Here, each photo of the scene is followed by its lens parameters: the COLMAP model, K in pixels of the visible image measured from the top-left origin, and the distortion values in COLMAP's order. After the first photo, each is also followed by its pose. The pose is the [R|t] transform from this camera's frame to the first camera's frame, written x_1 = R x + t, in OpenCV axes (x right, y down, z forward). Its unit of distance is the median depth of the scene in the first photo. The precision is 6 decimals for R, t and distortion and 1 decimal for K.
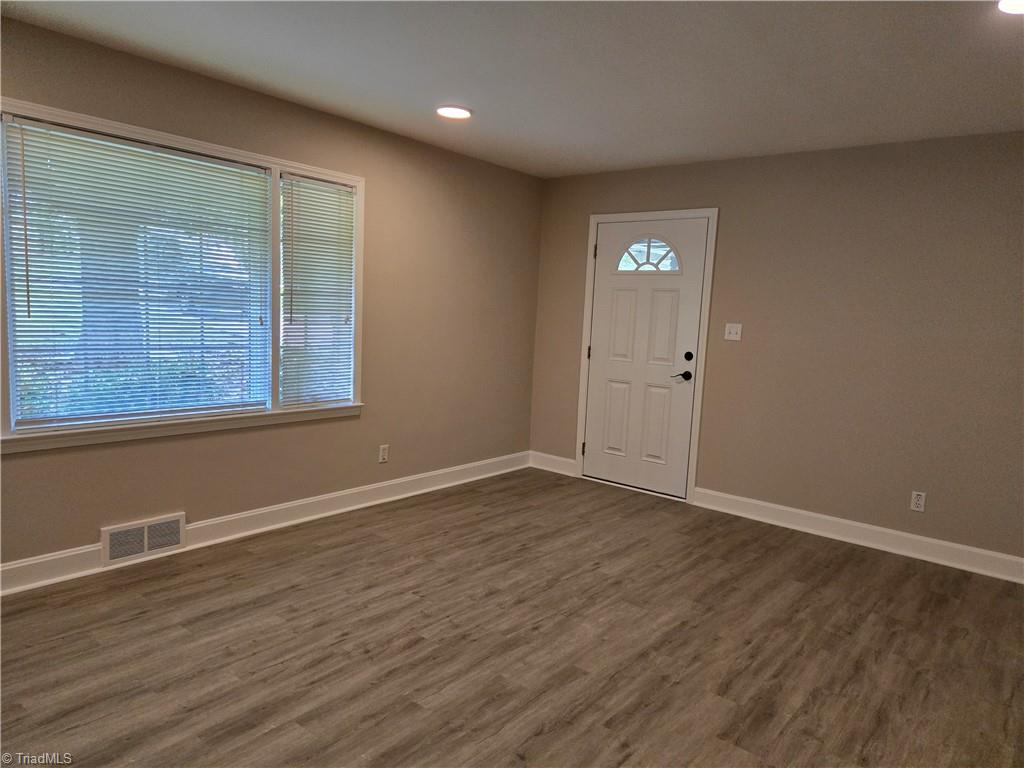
lens RADIAL K [[688.5, 0, 512.2], [0, 688.5, 386.6], [0, 0, 1]] dist [0.061813, -0.055528]
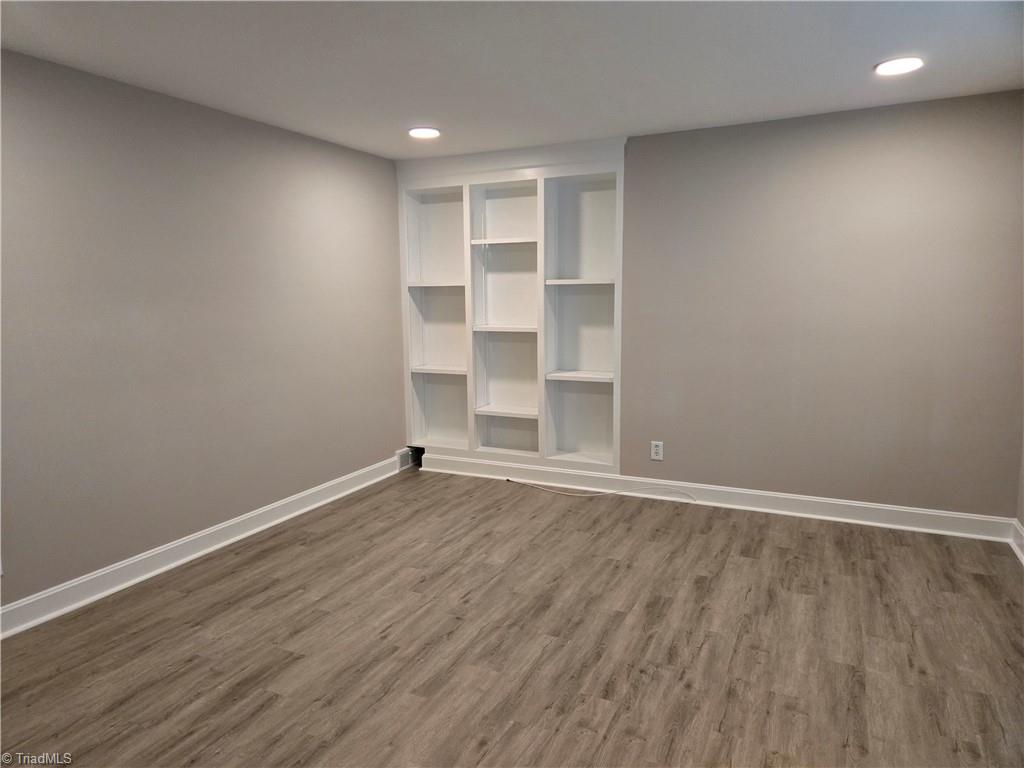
lens RADIAL K [[688.5, 0, 512.2], [0, 688.5, 386.6], [0, 0, 1]] dist [0.061813, -0.055528]
pose [[-0.968726, -0.004195, -0.248099, 0.216159], [-0.062264, 0.971977, 0.226680, -0.219609], [0.240196, 0.235038, -0.941840, 1.852012]]
